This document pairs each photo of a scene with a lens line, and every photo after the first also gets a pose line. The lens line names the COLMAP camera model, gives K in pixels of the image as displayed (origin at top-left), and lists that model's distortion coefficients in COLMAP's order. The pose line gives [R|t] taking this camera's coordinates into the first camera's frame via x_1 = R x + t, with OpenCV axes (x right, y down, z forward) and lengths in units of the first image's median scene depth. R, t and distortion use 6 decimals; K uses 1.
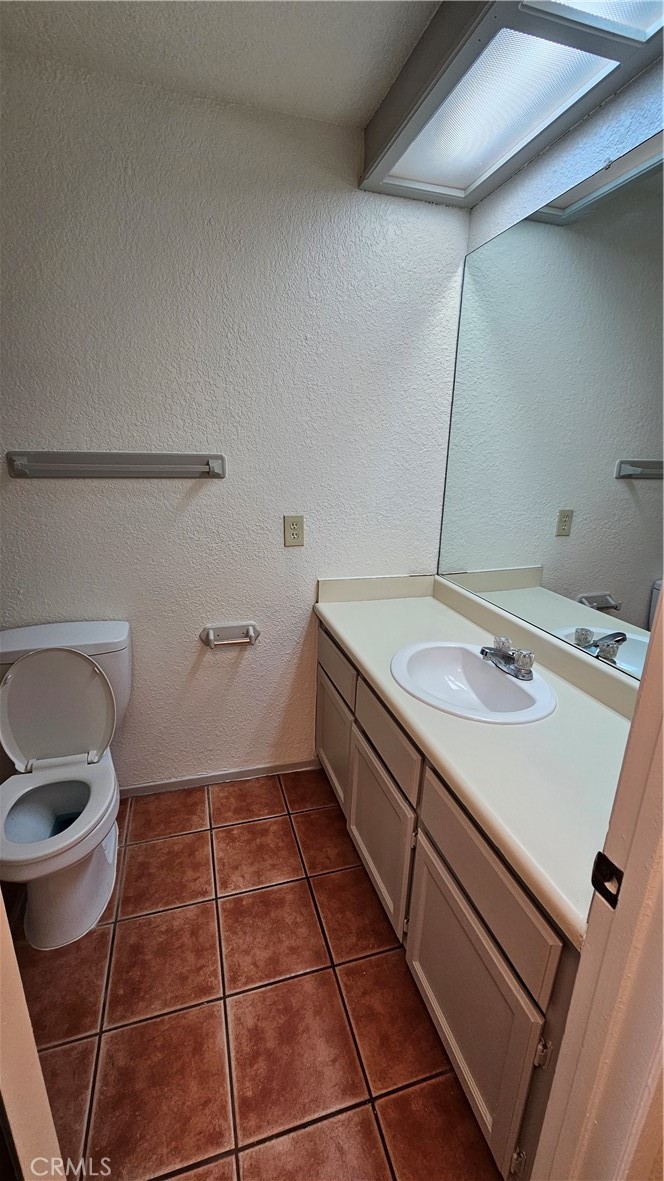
lens RADIAL K [[482.6, 0, 331.3], [0, 482.6, 589.0], [0, 0, 1]] dist [-0.000951, -0.001702]
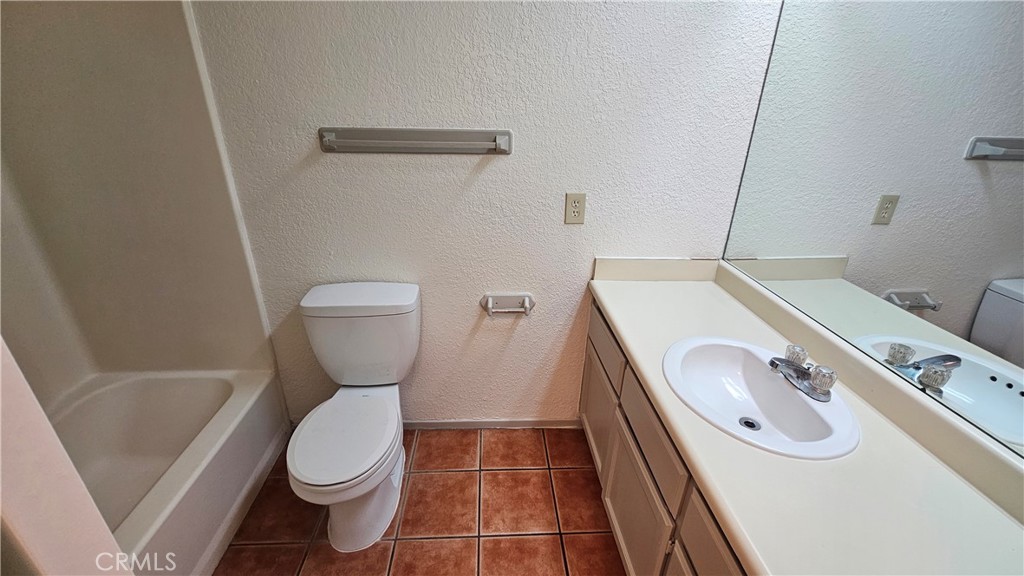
lens RADIAL K [[418.4, 0, 509.9], [0, 418.4, 290.5], [0, 0, 1]] dist [-0.000951, -0.001702]
pose [[0.971394, 0.091354, -0.219197, -0.003208], [-0.064143, 0.989671, 0.128206, -0.058713], [0.228645, -0.110478, 0.967221, 0.115747]]
